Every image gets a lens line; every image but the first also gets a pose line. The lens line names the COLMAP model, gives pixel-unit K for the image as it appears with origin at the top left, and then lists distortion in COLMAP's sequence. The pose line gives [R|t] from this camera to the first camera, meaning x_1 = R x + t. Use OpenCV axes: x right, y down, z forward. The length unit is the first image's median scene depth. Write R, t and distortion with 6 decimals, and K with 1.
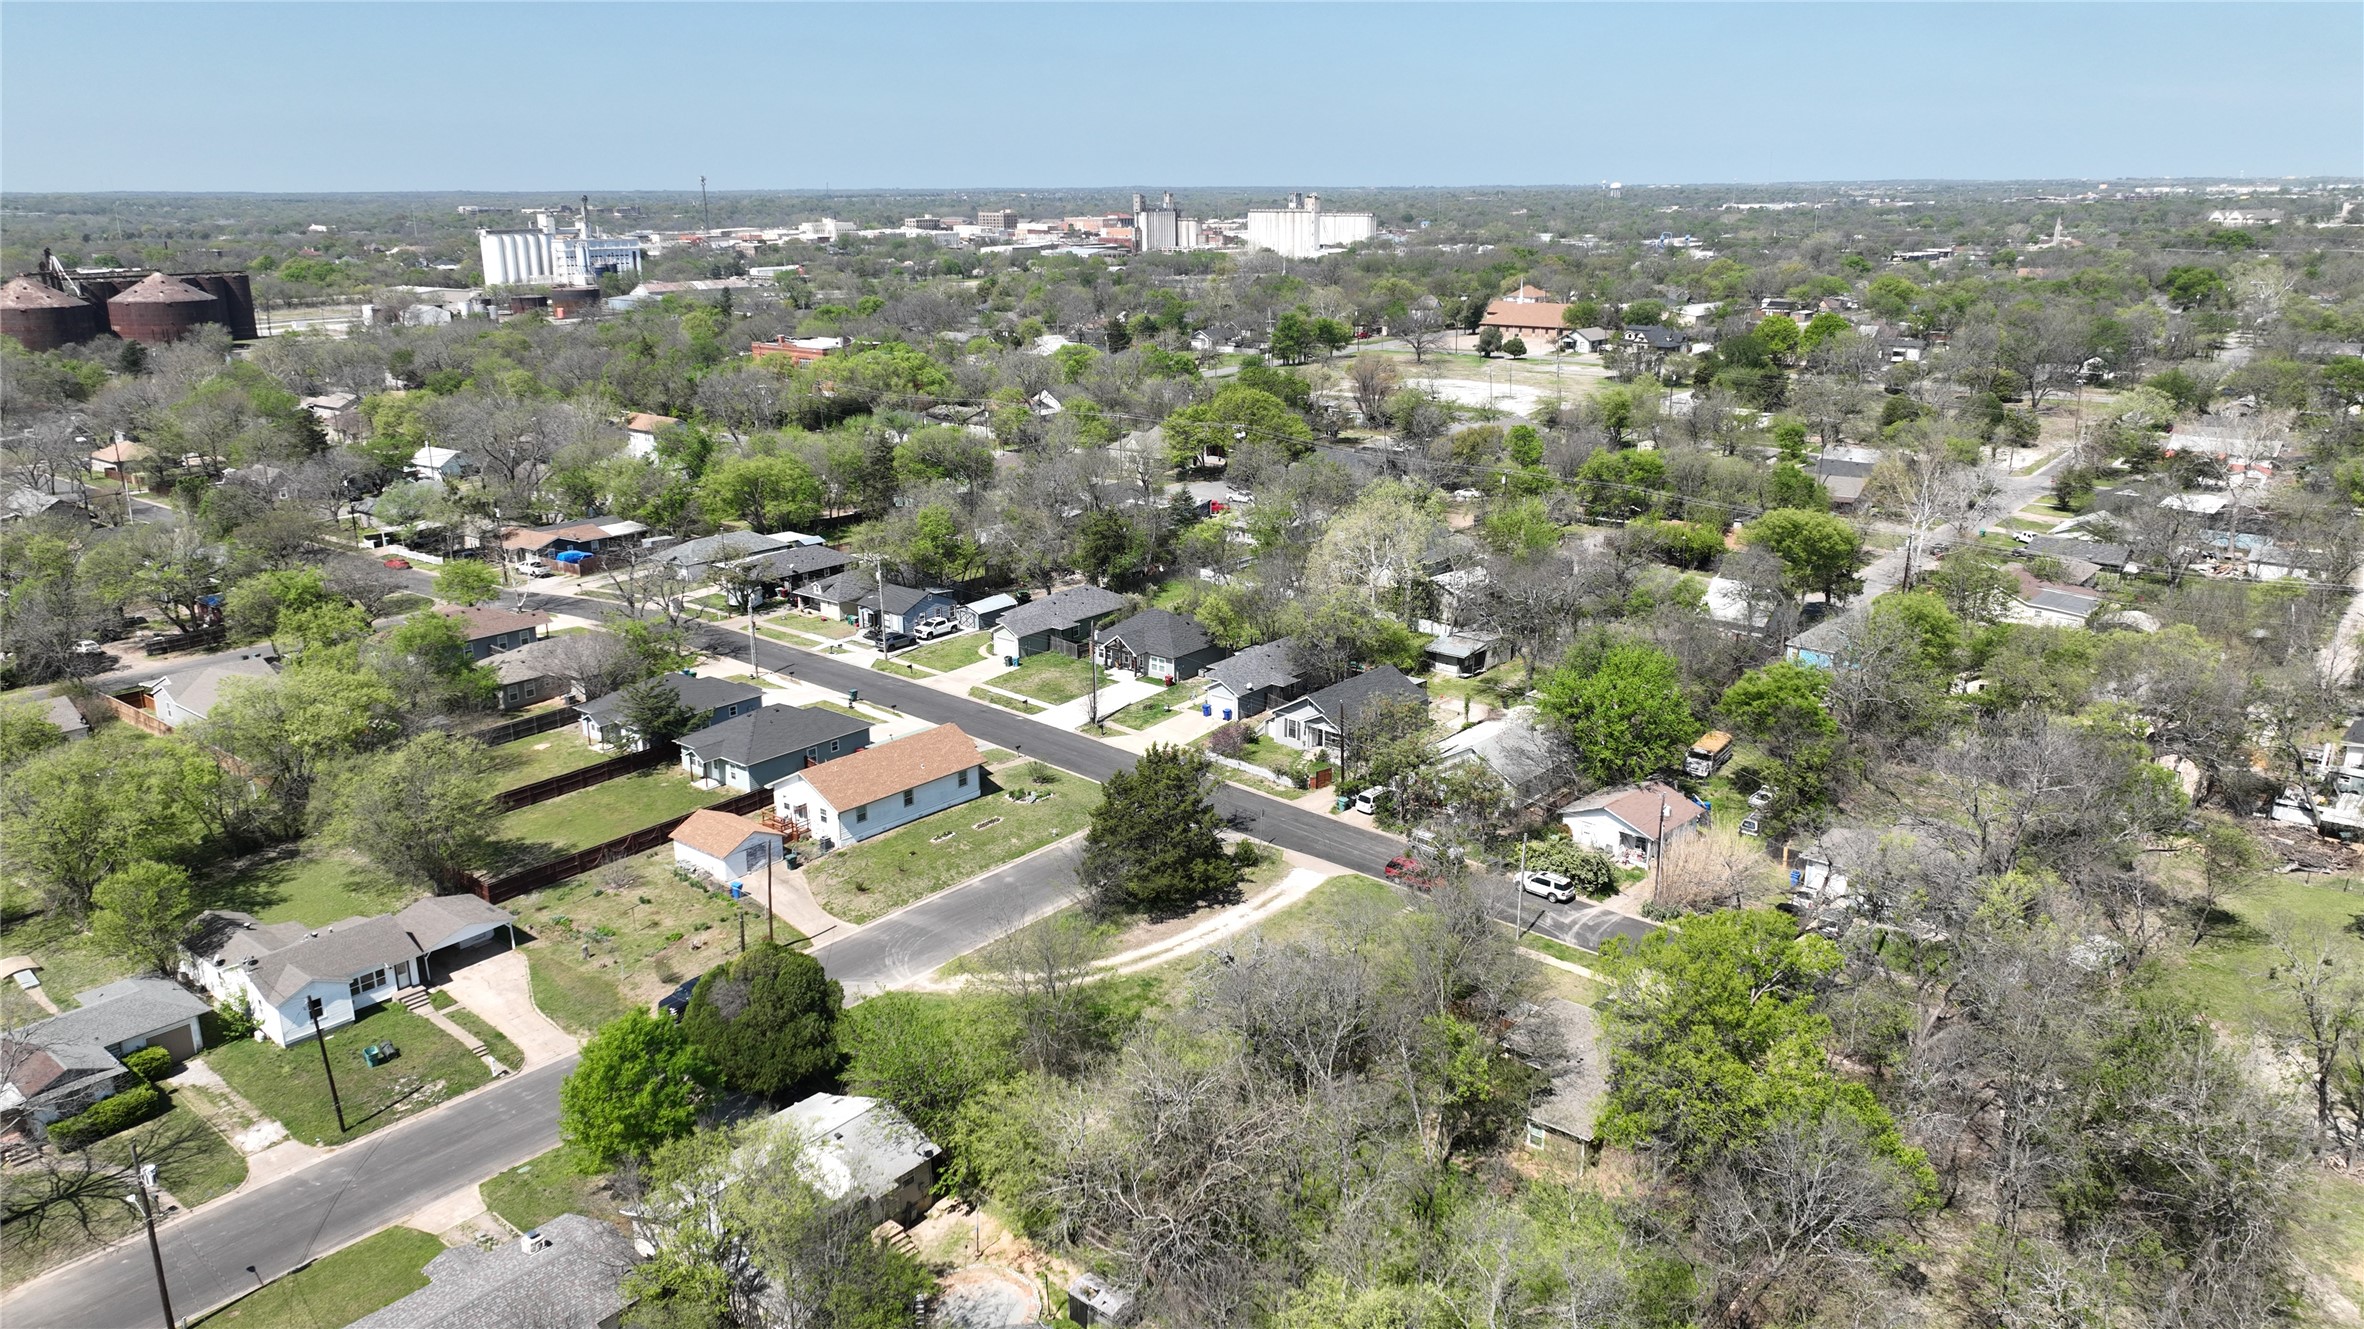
lens RADIAL K [[1659.5, 0, 1185.4], [0, 1659.5, 651.8], [0, 0, 1]] dist [0.003863, 0.009533]
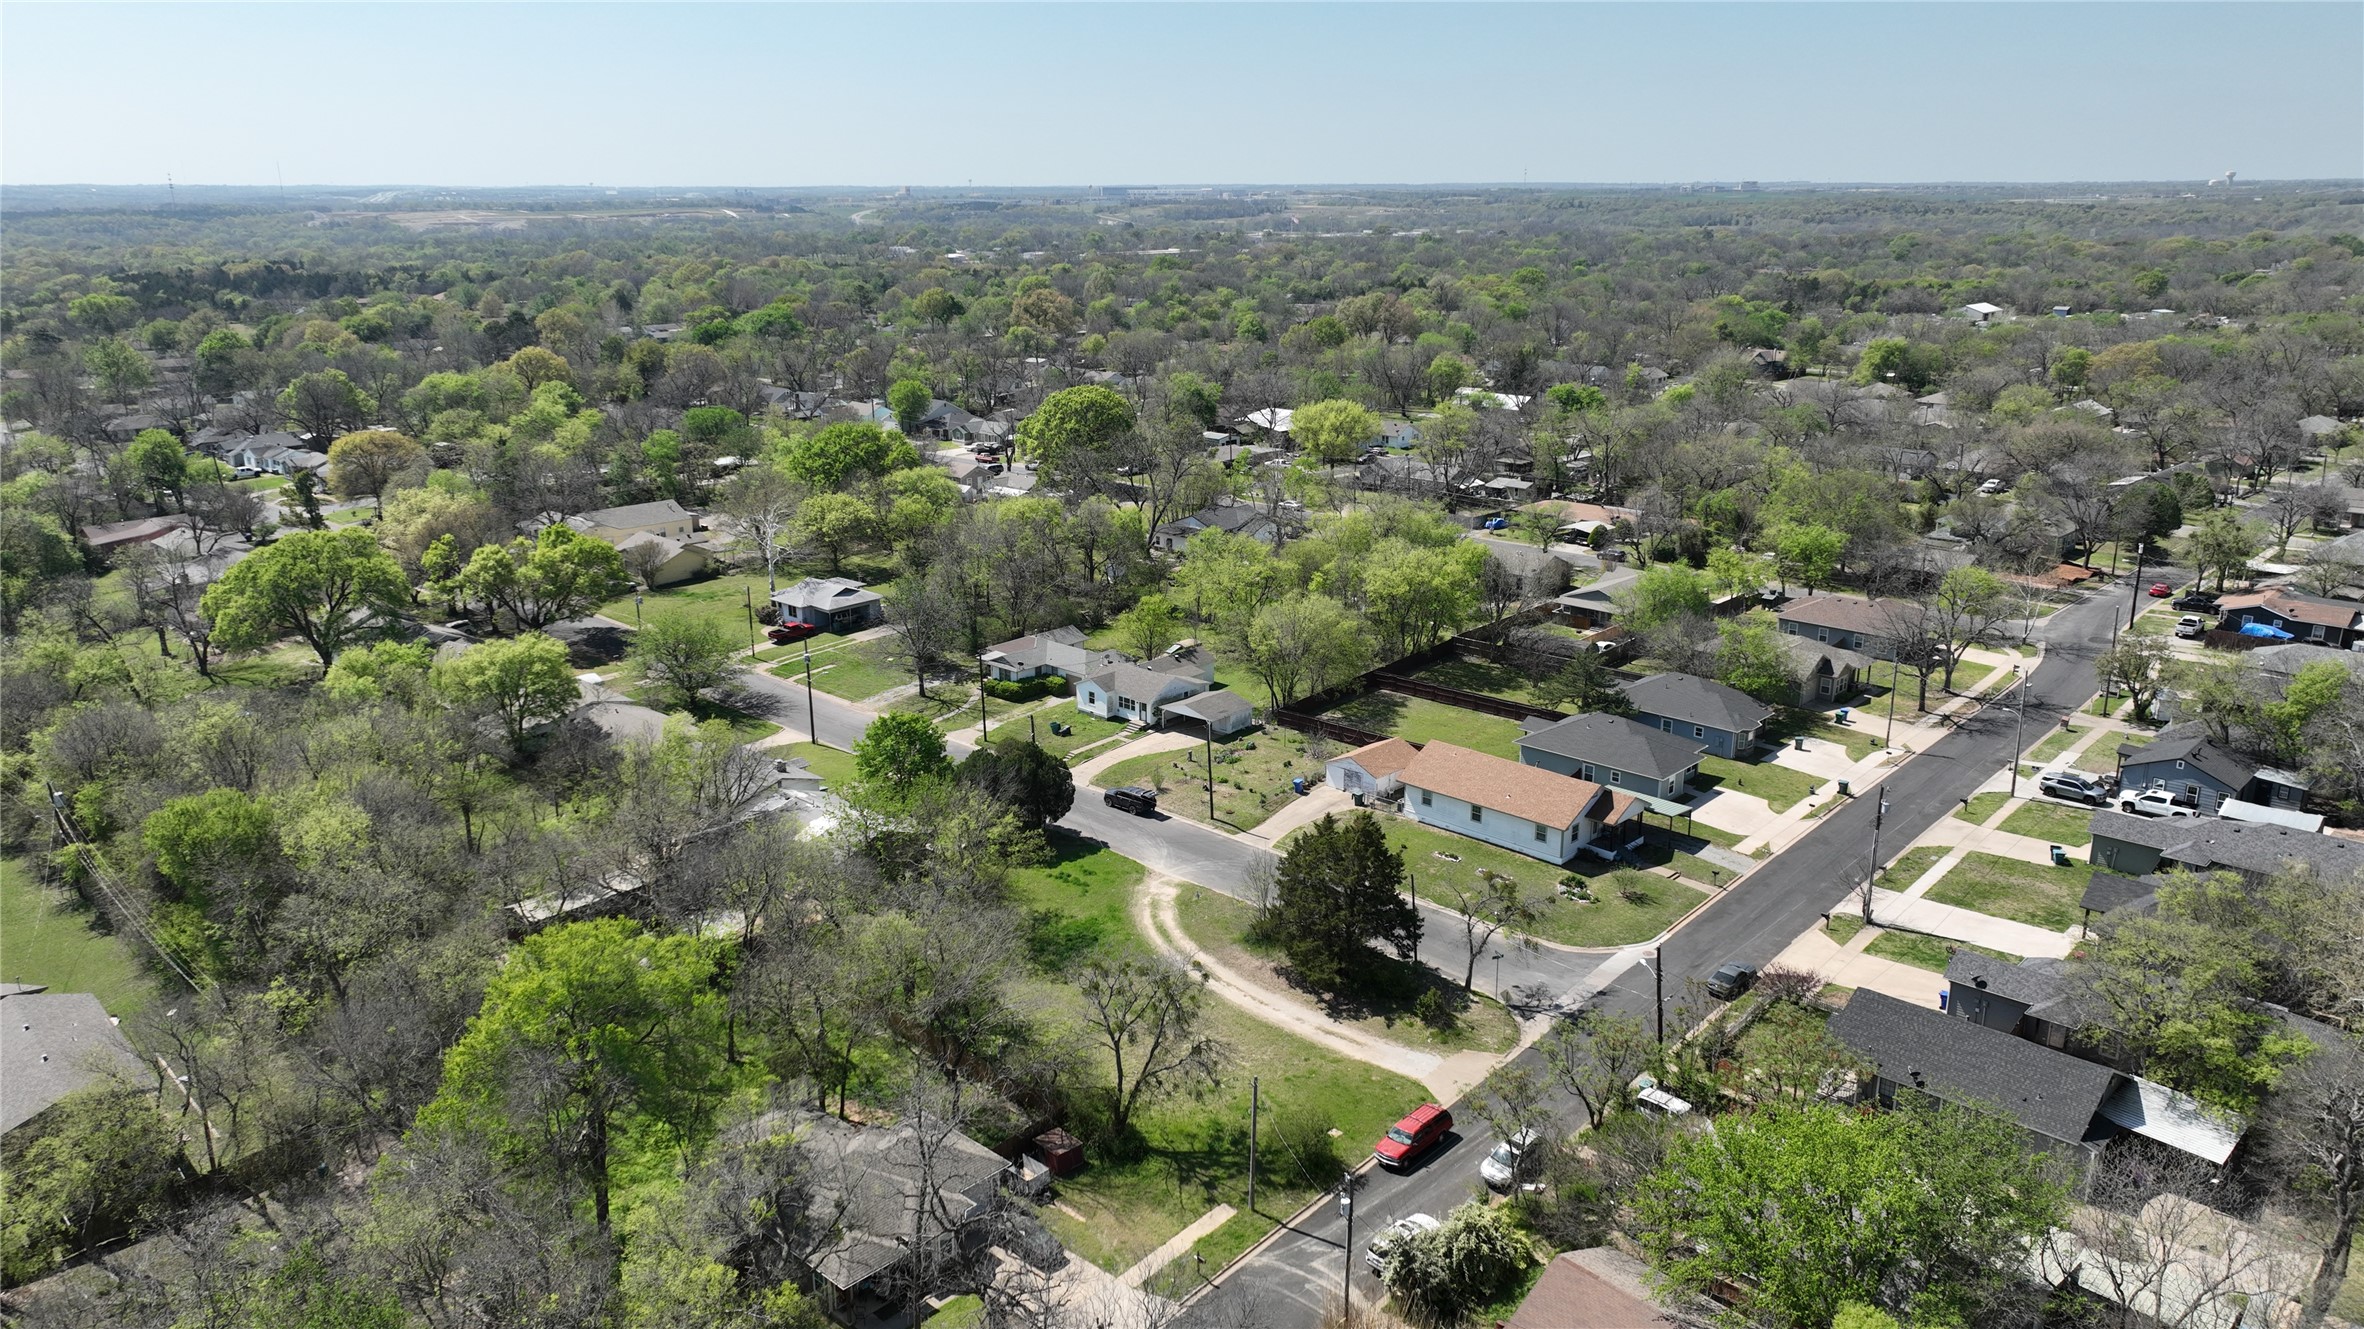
lens RADIAL K [[1659.5, 0, 1188.4], [0, 1659.5, 671.9], [0, 0, 1]] dist [0.003863, 0.009533]
pose [[-0.061429, 0.287739, -0.955737, 0.660744], [-0.268867, 0.917379, 0.293473, -0.201311], [0.961217, 0.274993, 0.021010, 0.701968]]
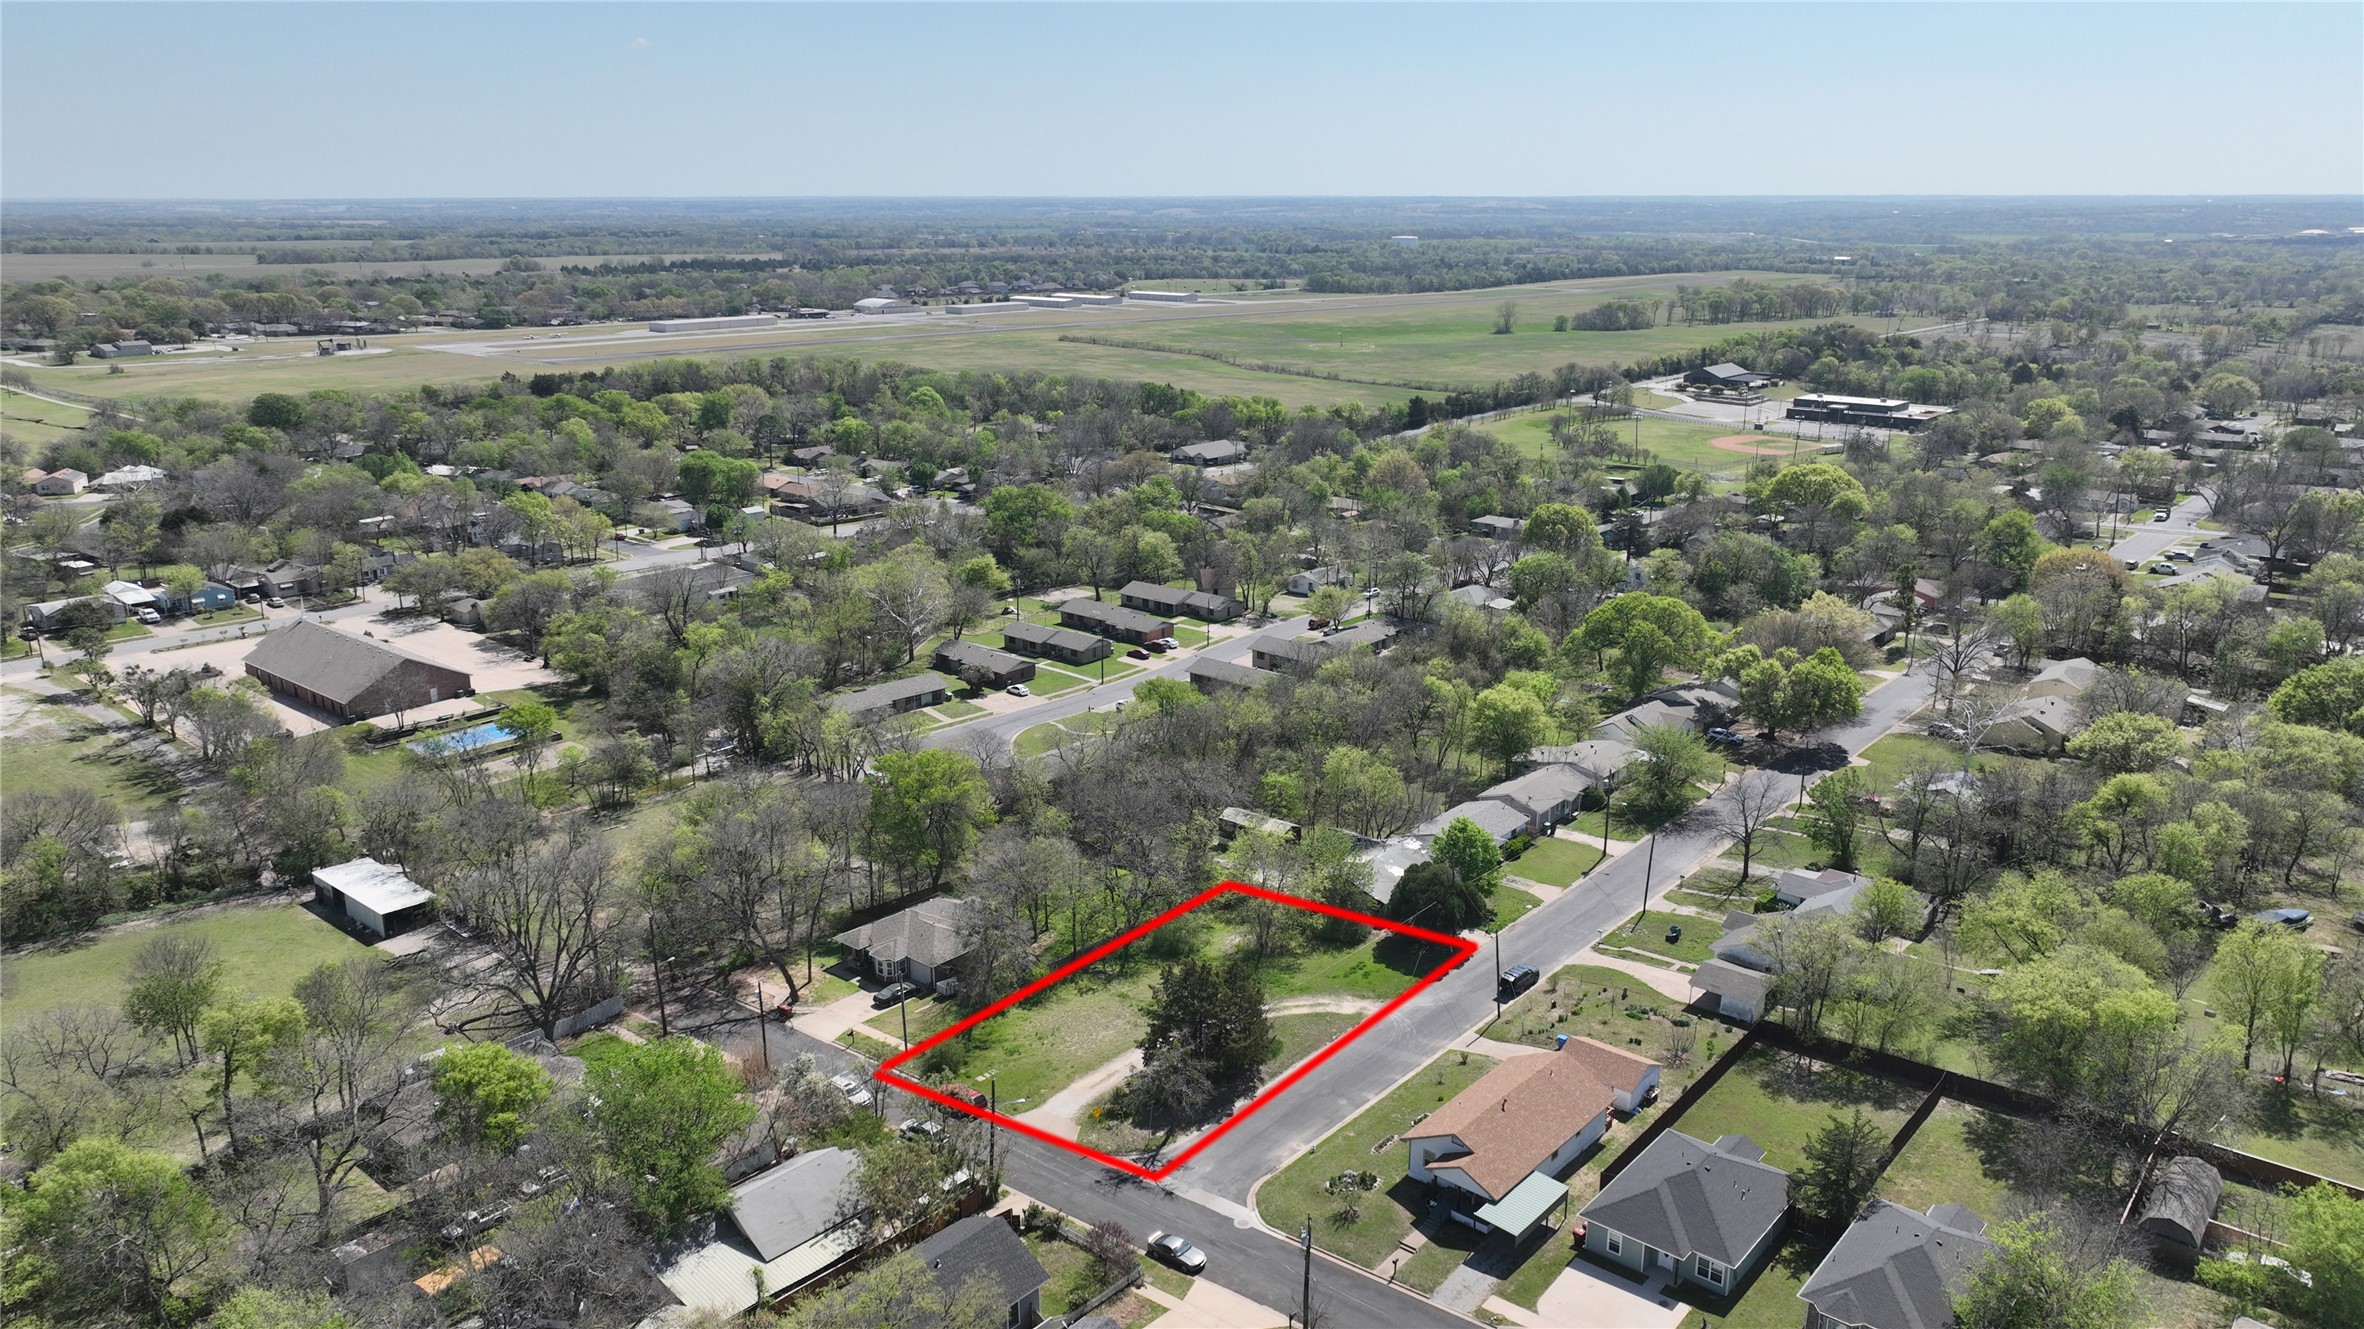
lens RADIAL K [[1659.5, 0, 1185.9], [0, 1659.5, 667.3], [0, 0, 1]] dist [0.003863, 0.009533]
pose [[-0.999877, 0.002384, 0.015507, -0.019495], [0.010185, 0.850421, 0.526004, -0.556766], [-0.011933, 0.526098, -0.850340, 1.482874]]
